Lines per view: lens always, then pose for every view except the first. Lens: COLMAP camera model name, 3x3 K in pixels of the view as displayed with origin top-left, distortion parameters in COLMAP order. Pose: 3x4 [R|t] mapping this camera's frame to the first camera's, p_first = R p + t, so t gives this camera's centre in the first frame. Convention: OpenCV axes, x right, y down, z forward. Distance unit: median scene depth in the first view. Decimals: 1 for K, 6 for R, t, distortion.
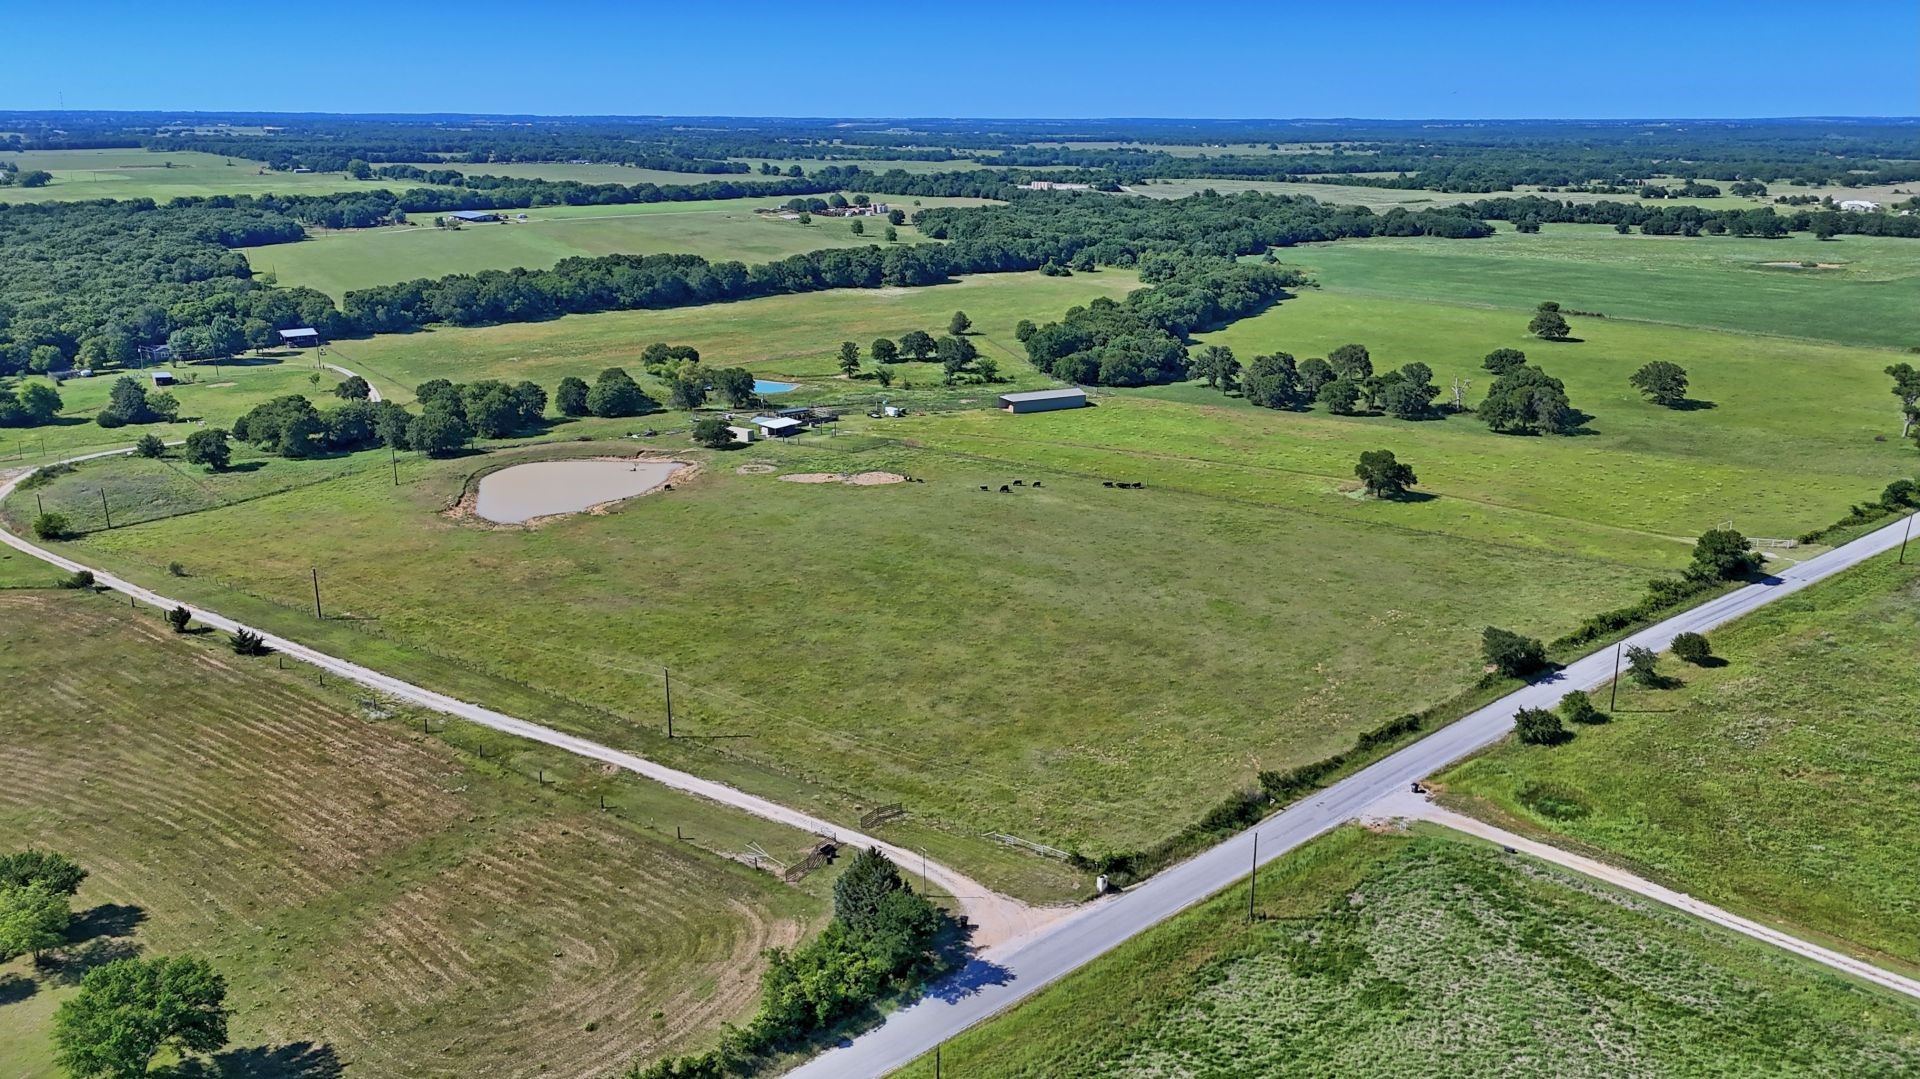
lens RADIAL K [[1408.1, 0, 960.0], [0, 1408.1, 539.5], [0, 0, 1]] dist [0.100518, -0.098570]
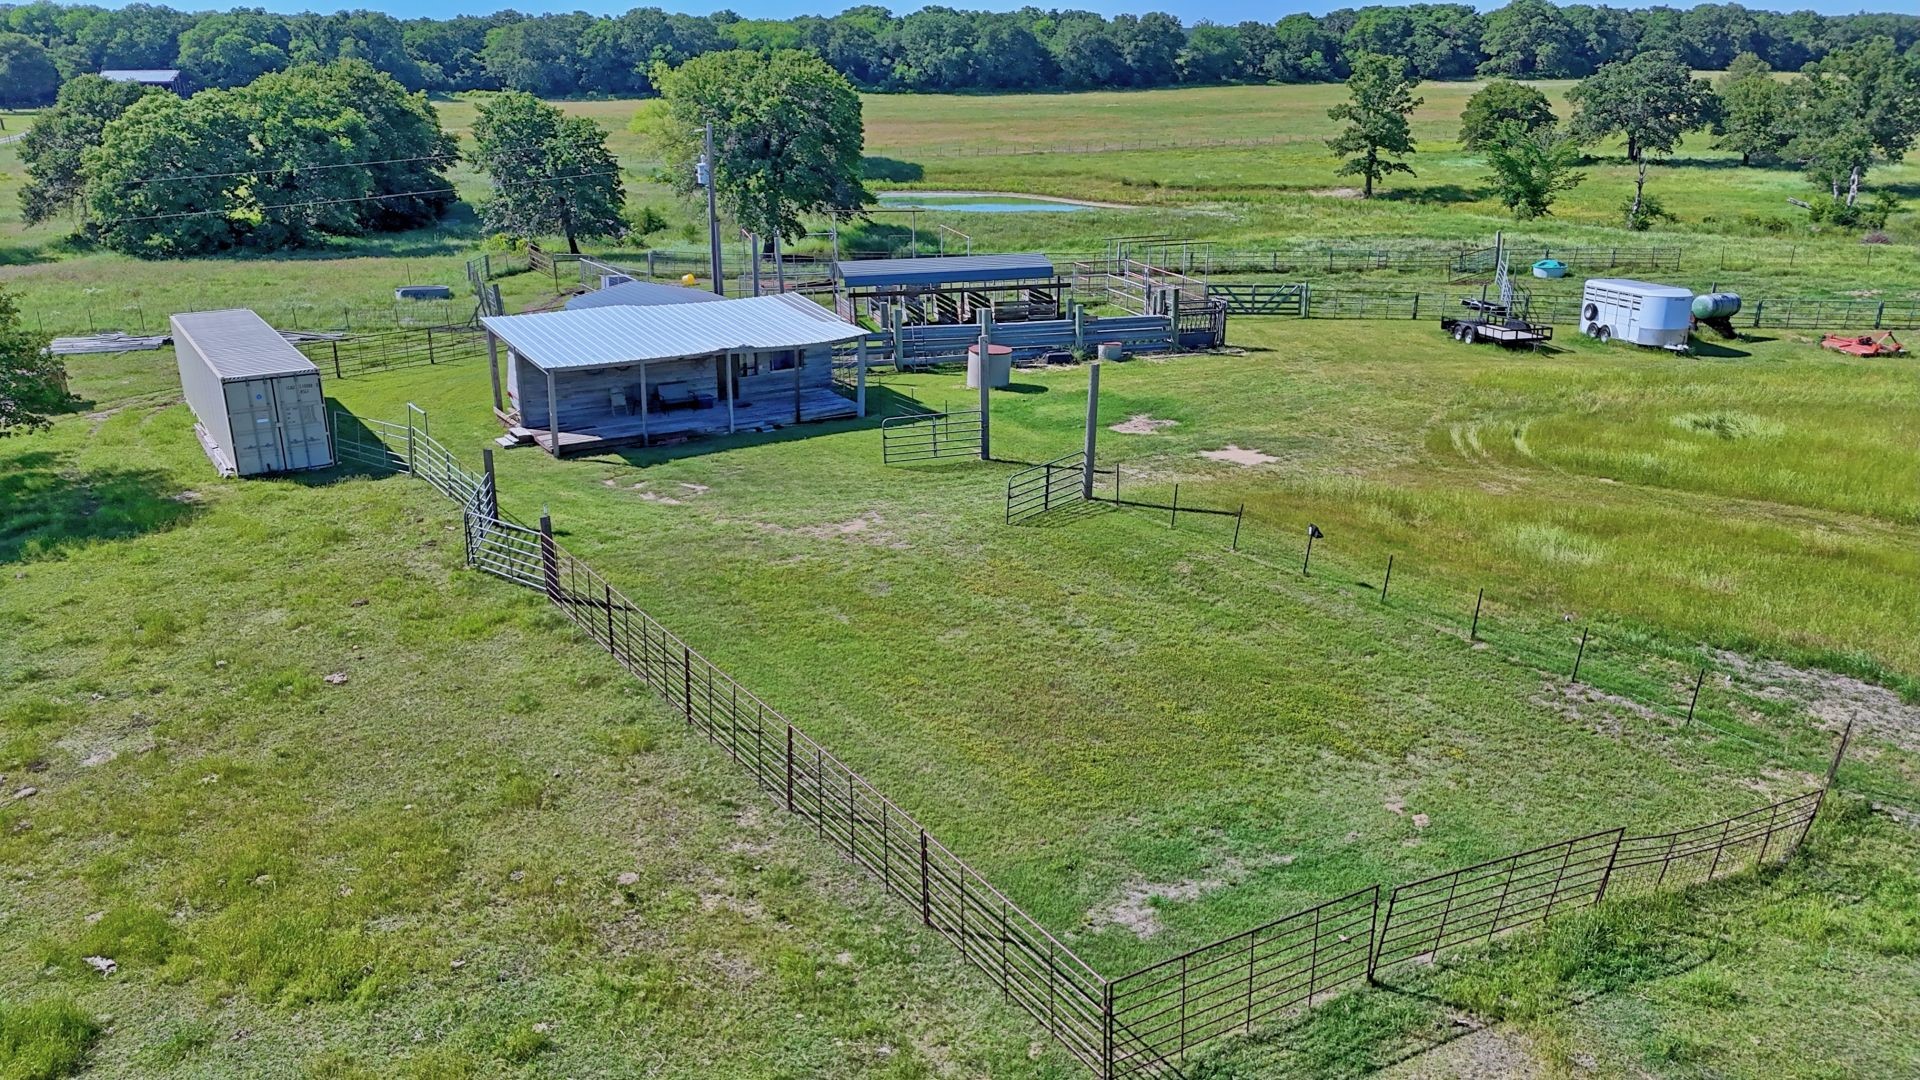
lens RADIAL K [[1408.1, 0, 960.0], [0, 1408.1, 540.0], [0, 0, 1]] dist [0.100518, -0.098570]
pose [[0.932502, 0.118649, -0.341120, -0.042015], [-0.103026, 0.992642, 0.063626, -0.049963], [0.346159, -0.024187, 0.937864, 0.595806]]
